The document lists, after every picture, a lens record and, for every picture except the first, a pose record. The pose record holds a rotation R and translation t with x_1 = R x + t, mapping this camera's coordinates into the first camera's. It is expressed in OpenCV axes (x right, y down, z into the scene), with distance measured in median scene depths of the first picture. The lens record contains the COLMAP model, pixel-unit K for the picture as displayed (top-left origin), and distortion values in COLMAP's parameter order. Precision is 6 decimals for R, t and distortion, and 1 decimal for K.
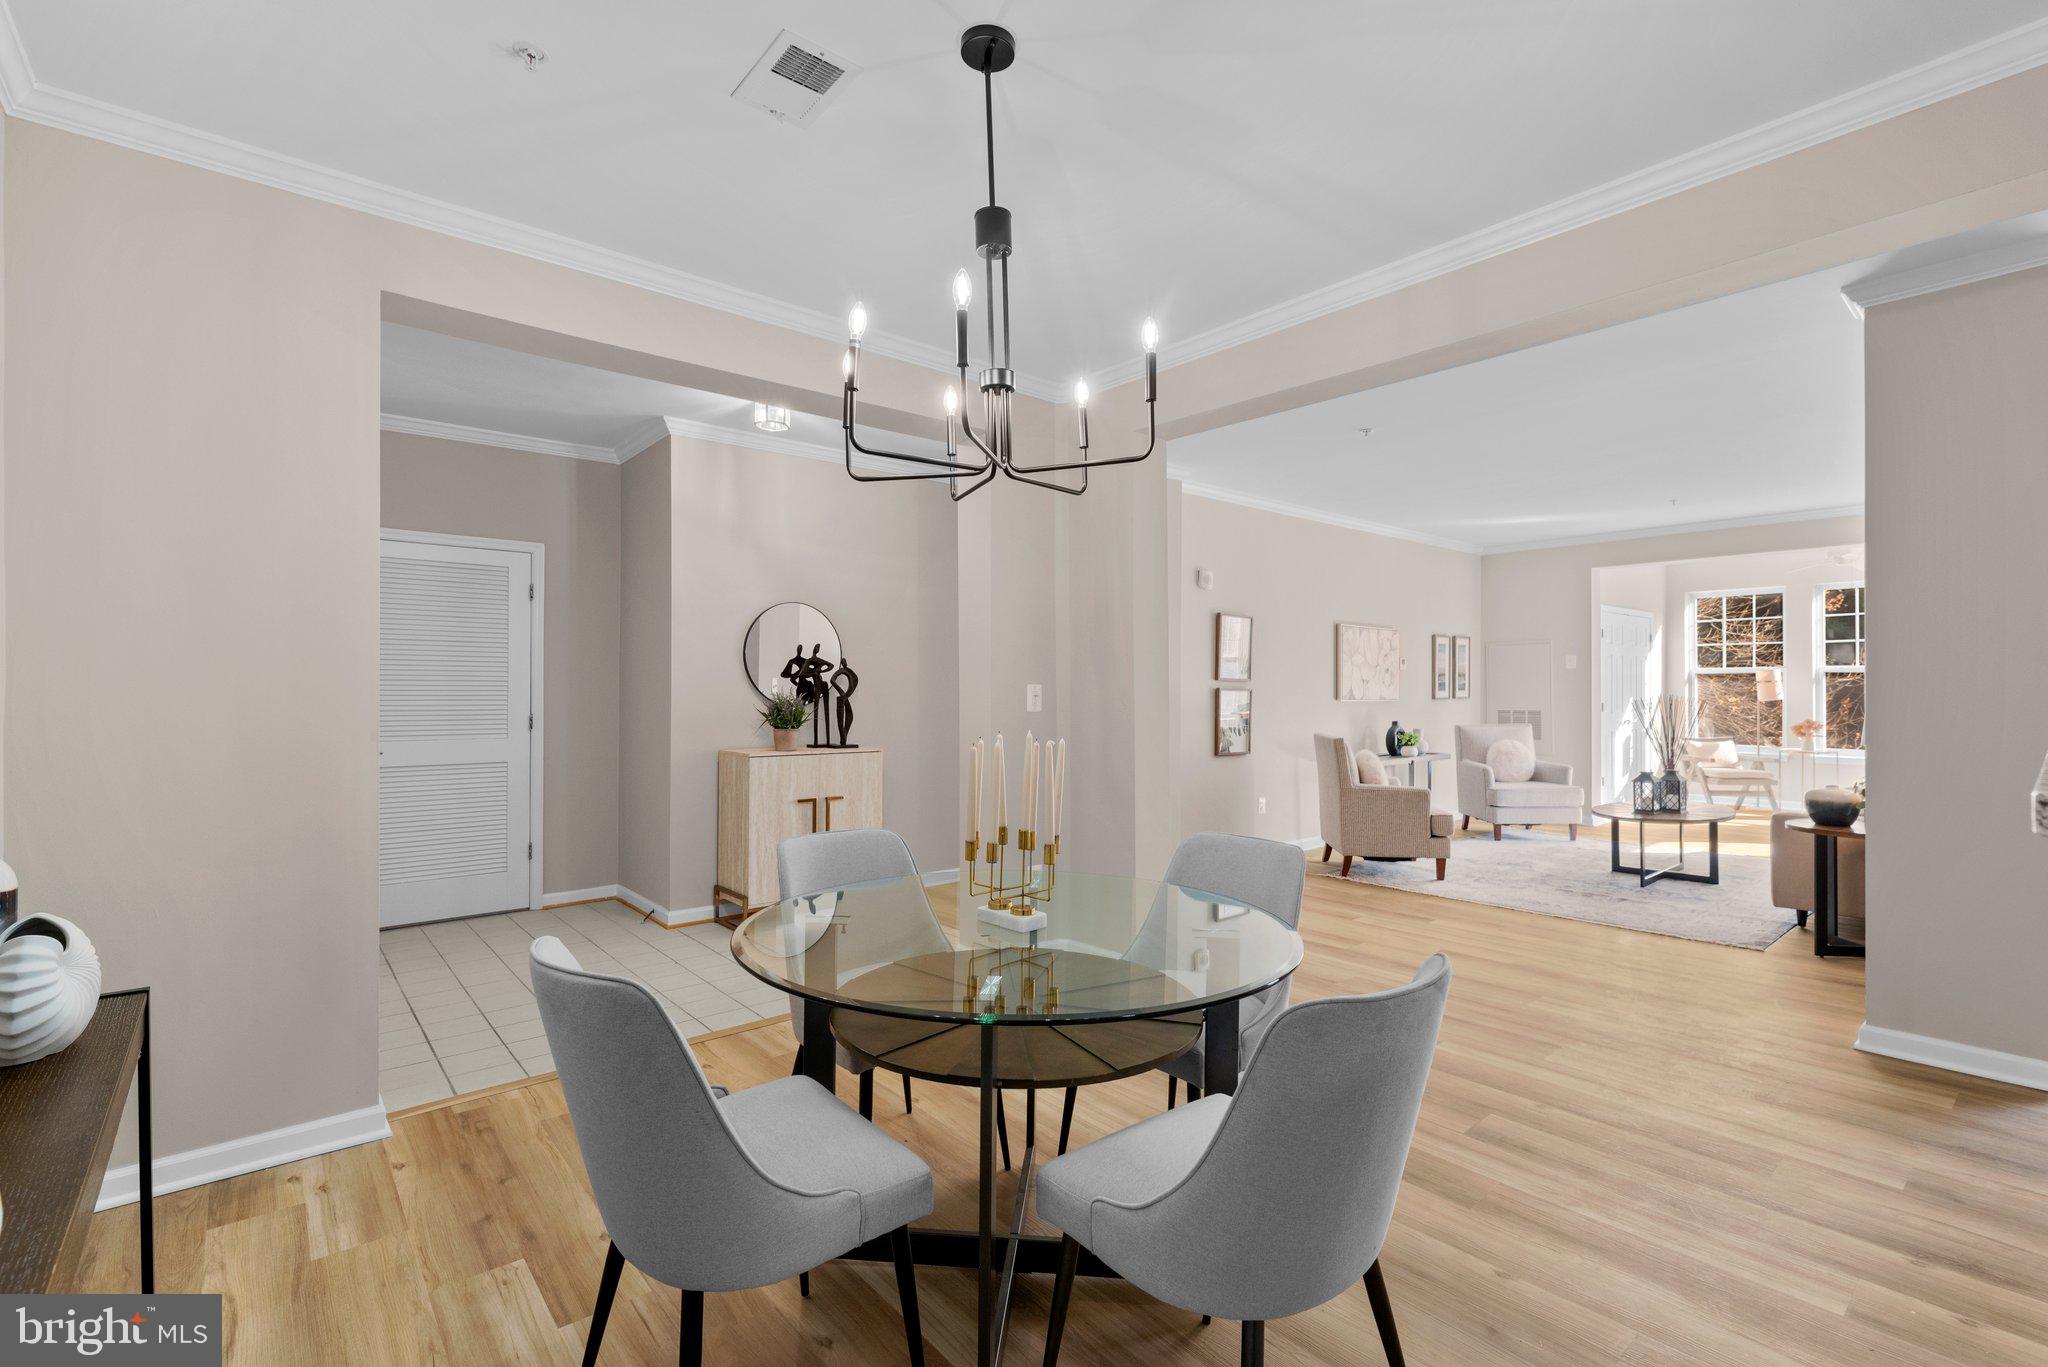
lens RADIAL K [[916.6, 0, 1031.3], [0, 916.6, 679.9], [0, 0, 1]] dist [0.002060, -0.000554]
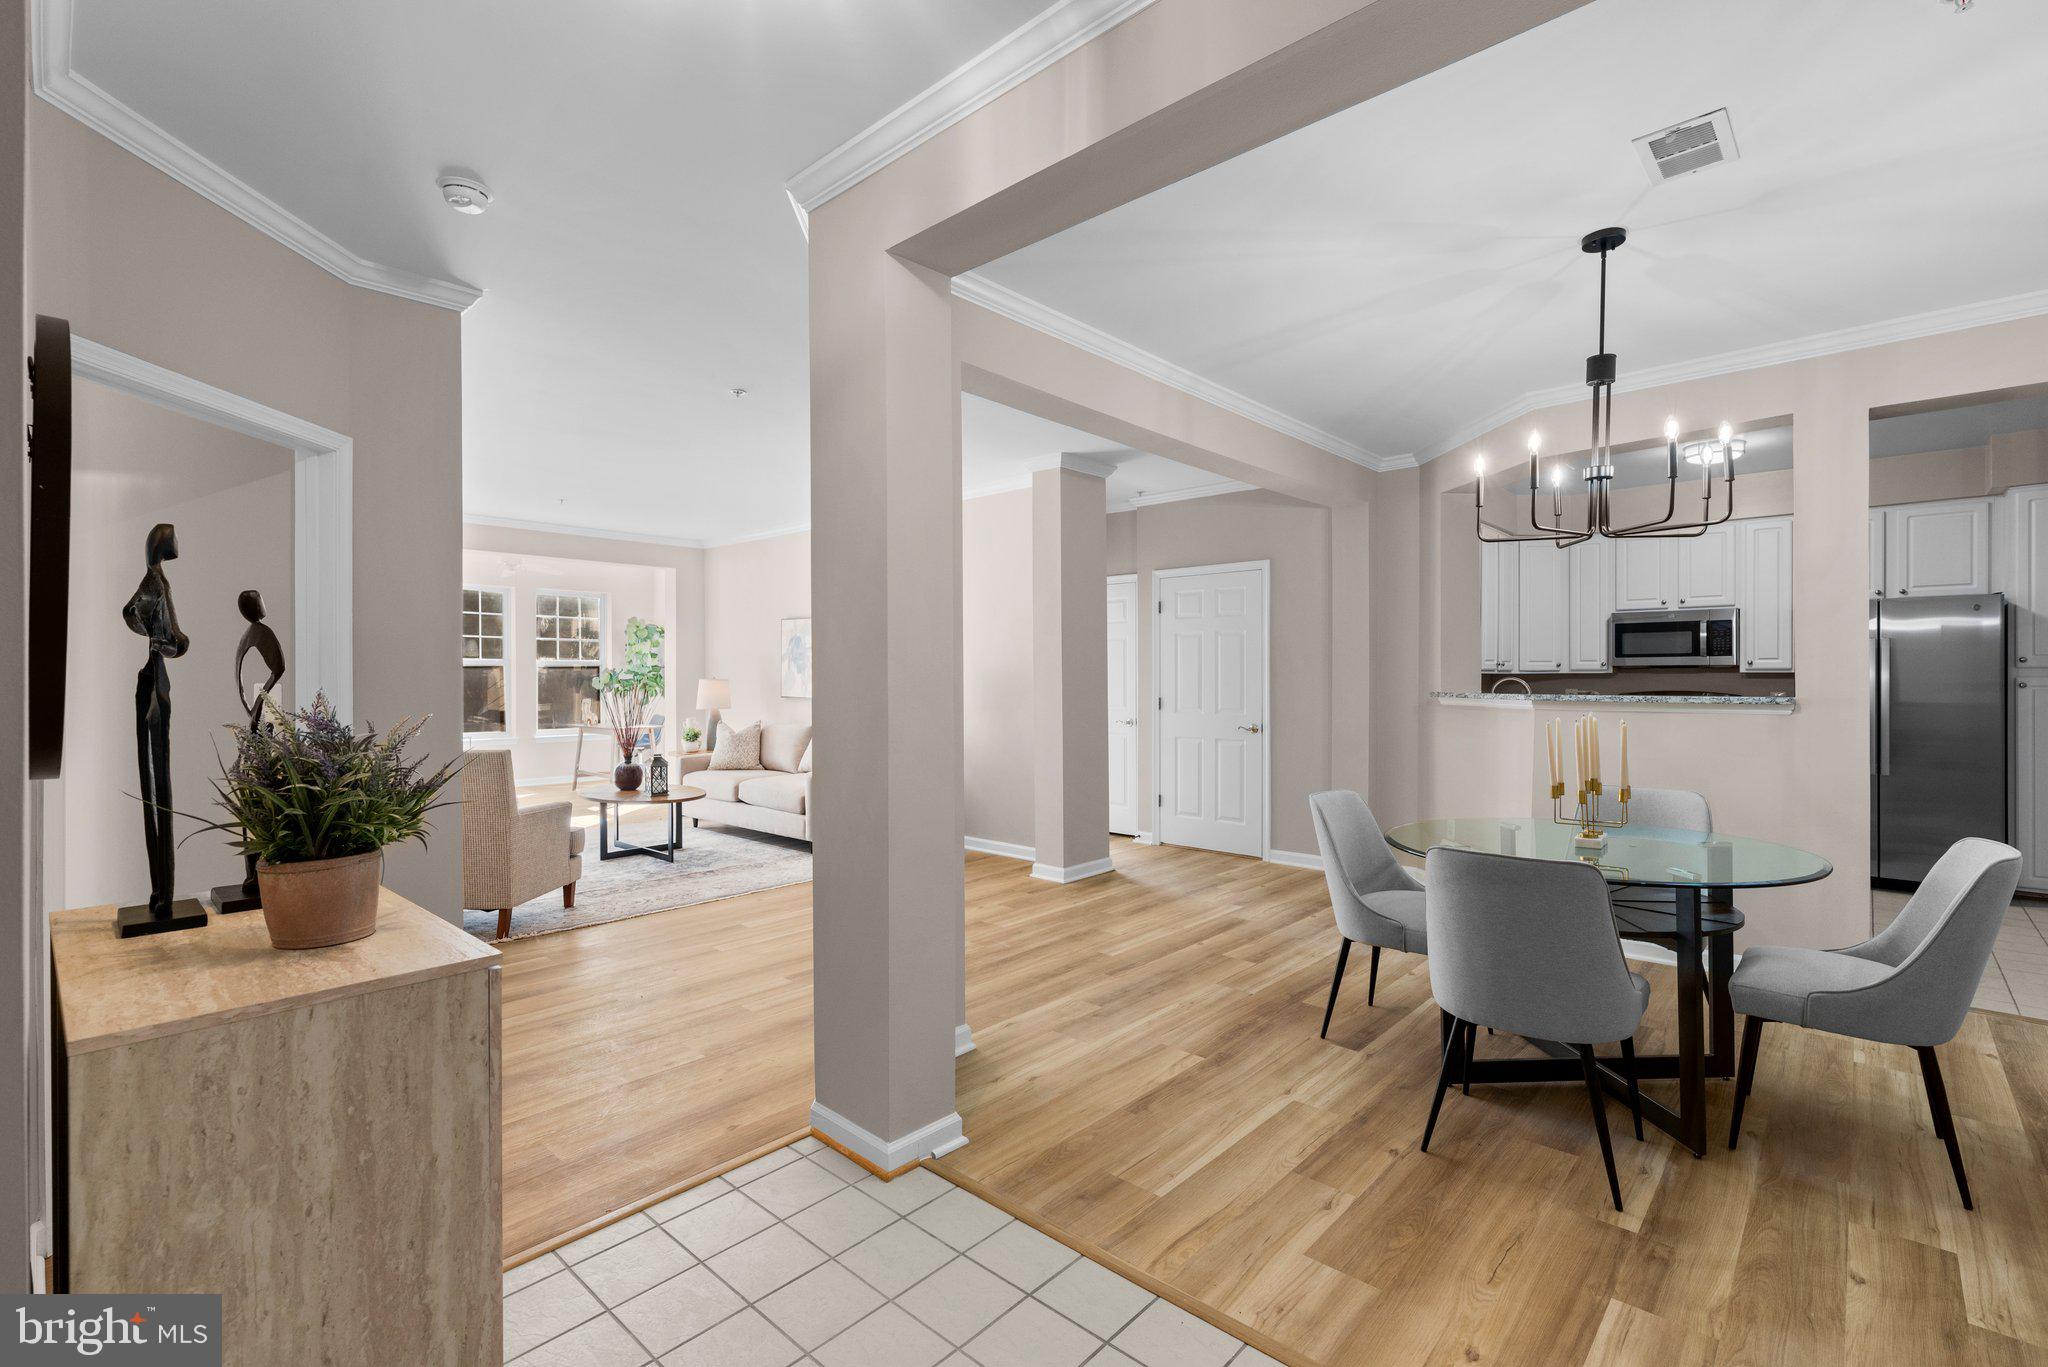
lens RADIAL K [[916.6, 0, 1021.8], [0, 916.6, 680.3], [0, 0, 1]] dist [0.002060, -0.000554]
pose [[-0.118792, -0.005463, 0.992904, -0.361129], [-0.007916, 0.999958, 0.004554, -0.000442], [-0.992888, -0.007319, -0.118830, 0.543920]]
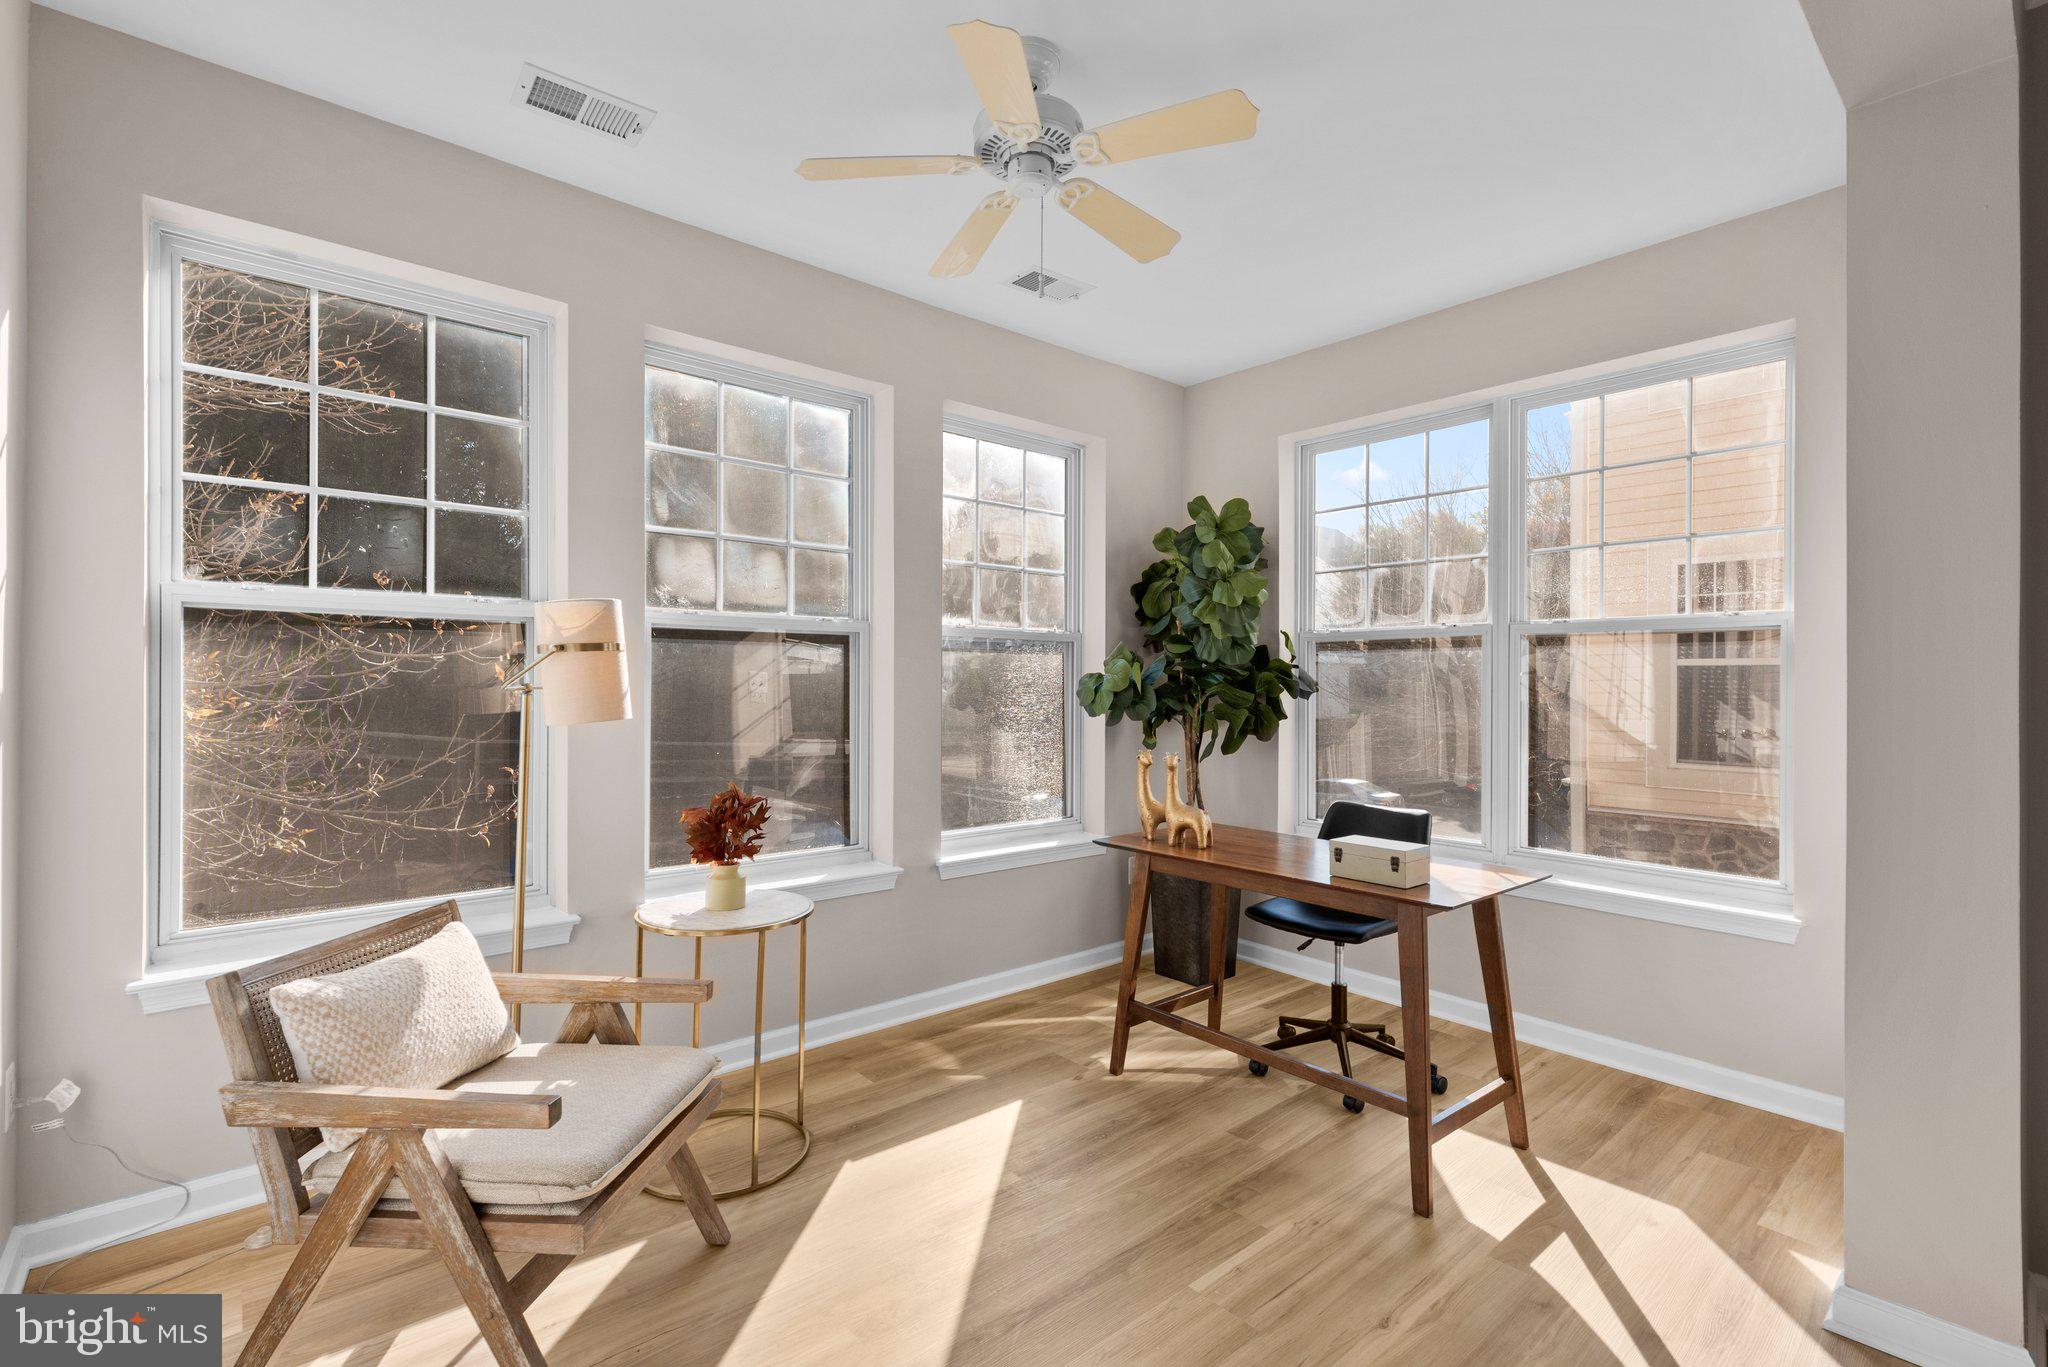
lens RADIAL K [[916.6, 0, 1015.2], [0, 916.6, 681.7], [0, 0, 1]] dist [0.002060, -0.000554]
pose [[-0.004041, 0.005515, 0.999977, 0.689845], [-0.018638, 0.999811, -0.005589, 0.012144], [-0.999818, -0.018660, -0.003937, 1.092073]]
